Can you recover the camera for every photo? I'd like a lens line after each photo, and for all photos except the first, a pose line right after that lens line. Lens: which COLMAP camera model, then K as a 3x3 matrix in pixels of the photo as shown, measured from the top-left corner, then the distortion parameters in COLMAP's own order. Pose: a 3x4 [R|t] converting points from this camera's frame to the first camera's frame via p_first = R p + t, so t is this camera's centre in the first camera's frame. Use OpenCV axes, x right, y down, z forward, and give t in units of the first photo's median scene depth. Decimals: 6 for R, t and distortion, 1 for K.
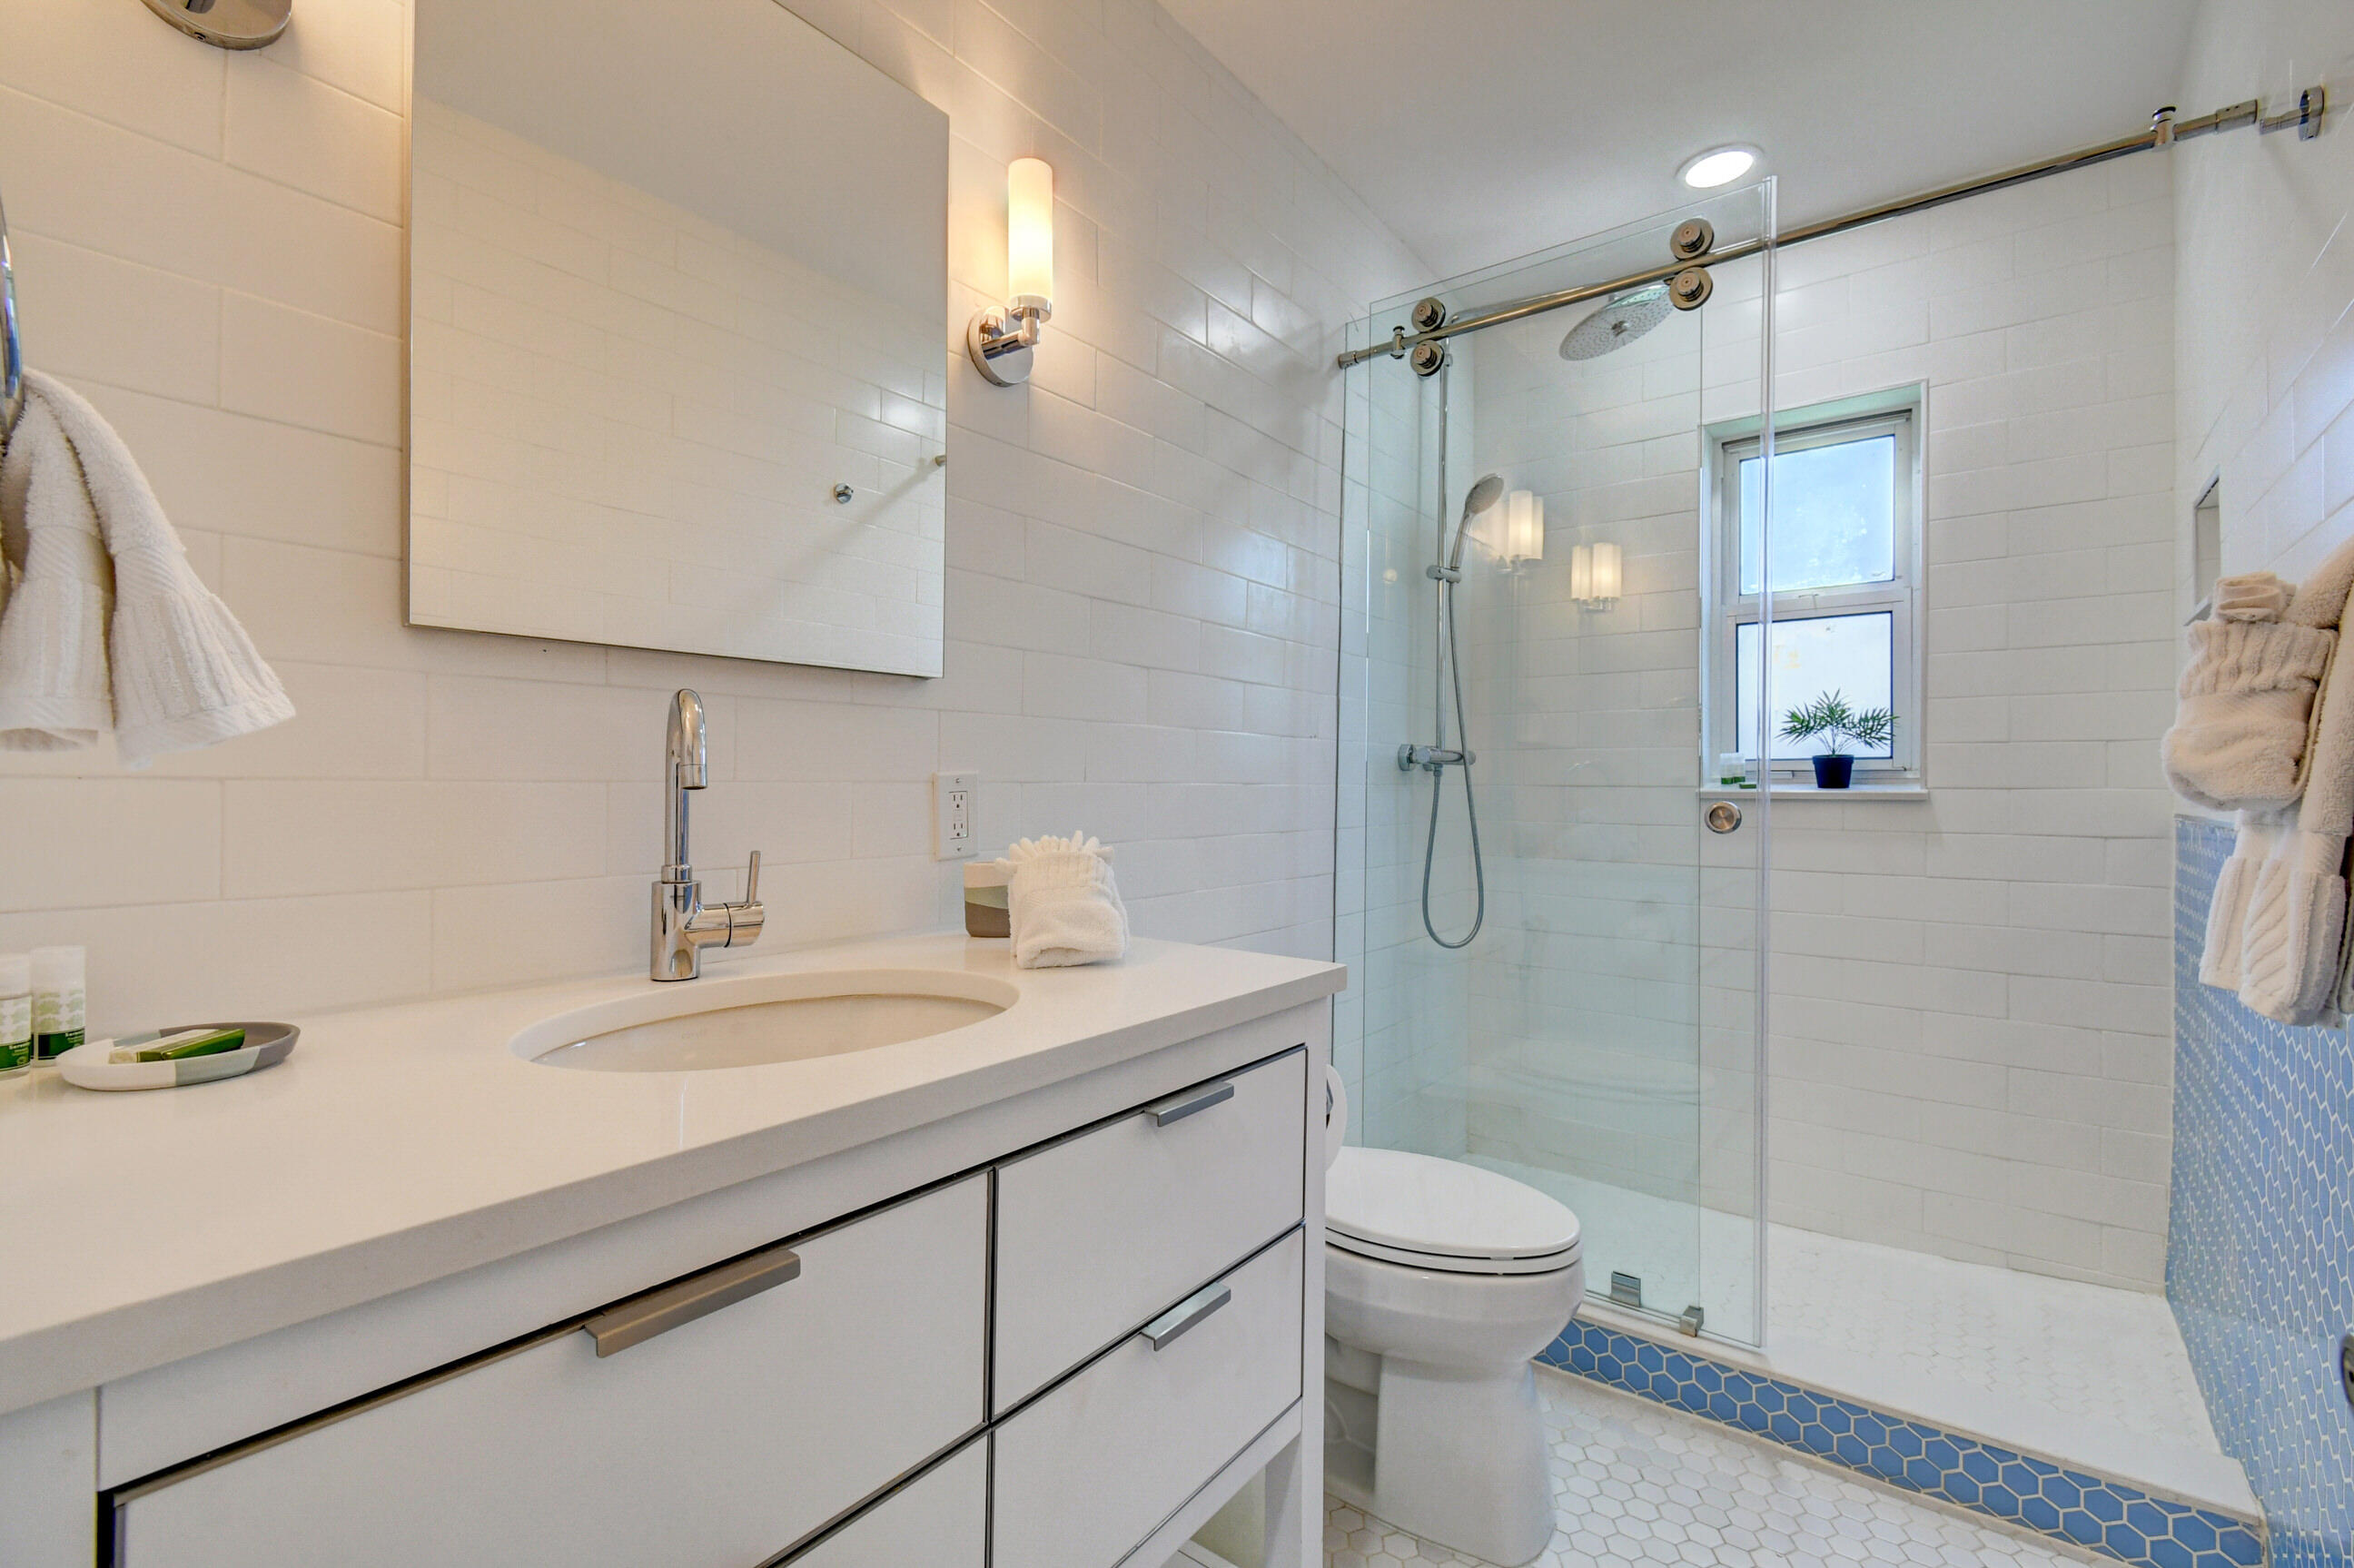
lens RADIAL K [[1034.7, 0, 1173.8], [0, 1034.7, 788.9], [0, 0, 1]] dist [-0.014211, -0.000815]
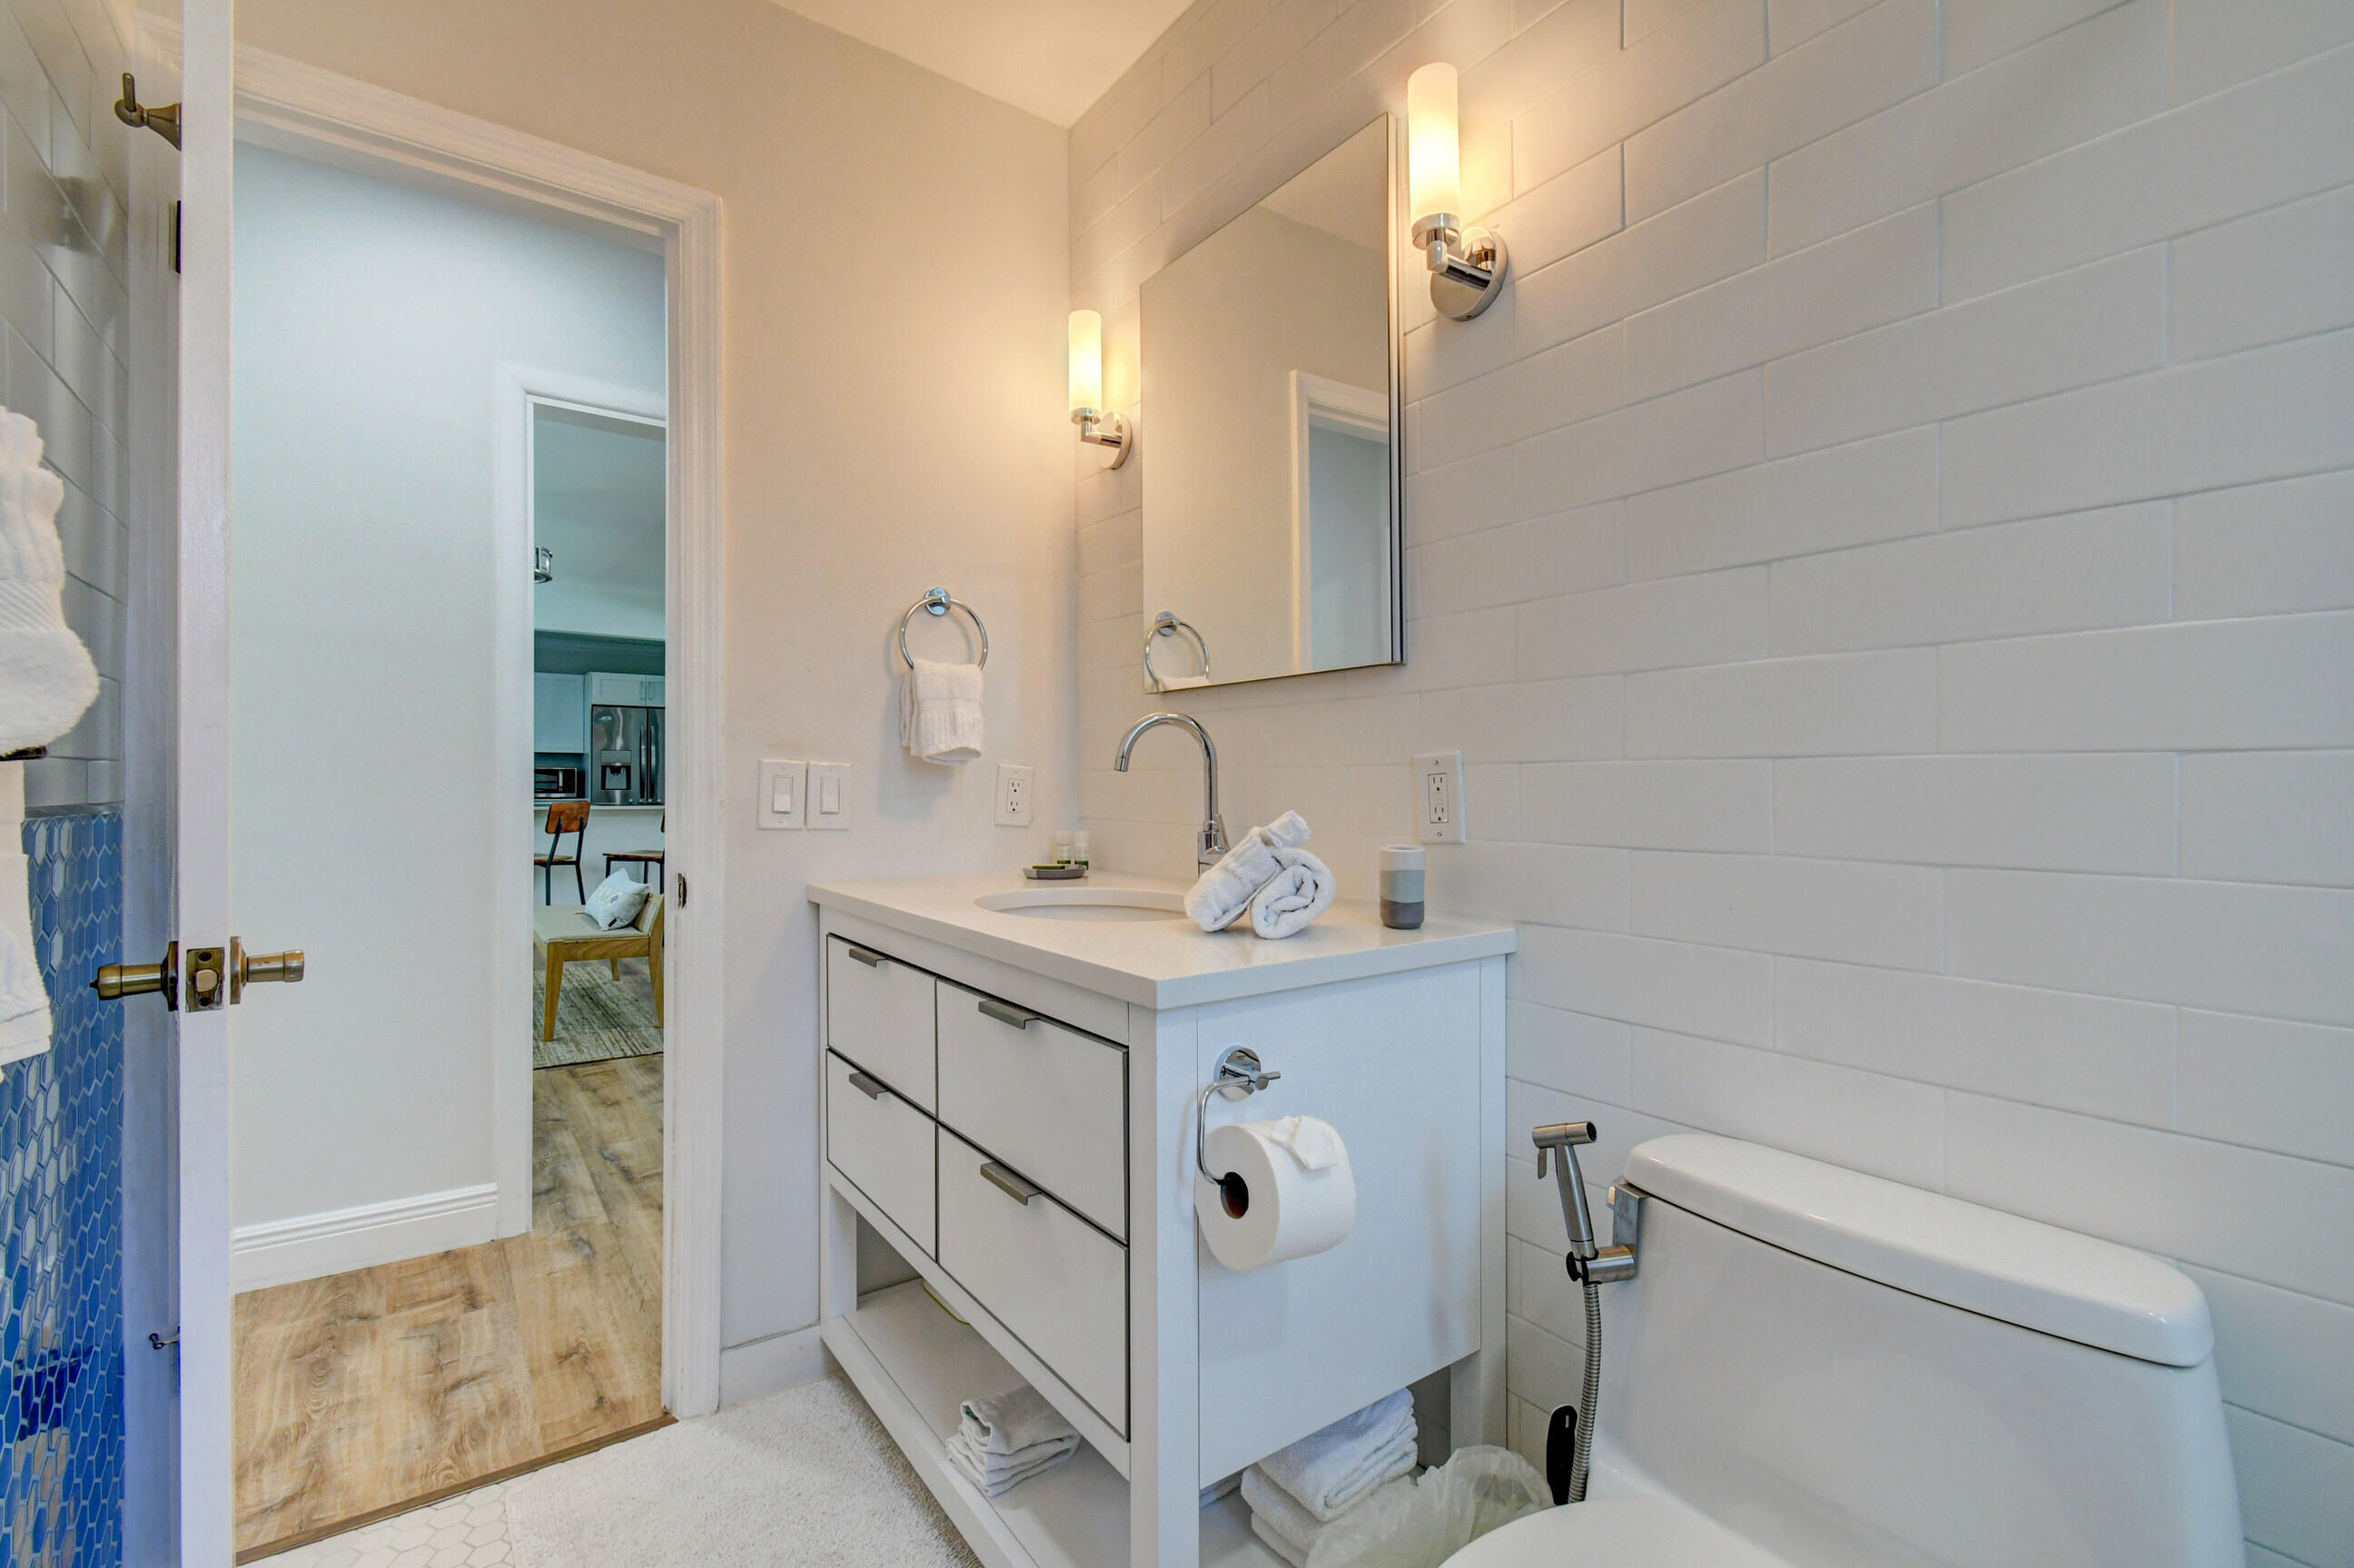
lens RADIAL K [[1034.7, 0, 1170.7], [0, 1034.7, 779.3], [0, 0, 1]] dist [-0.014211, -0.000815]
pose [[-0.272315, -0.001345, -0.962207, 0.842961], [-0.015924, 0.999868, 0.003109, 0.009124], [0.962076, 0.016168, -0.272301, 1.098470]]
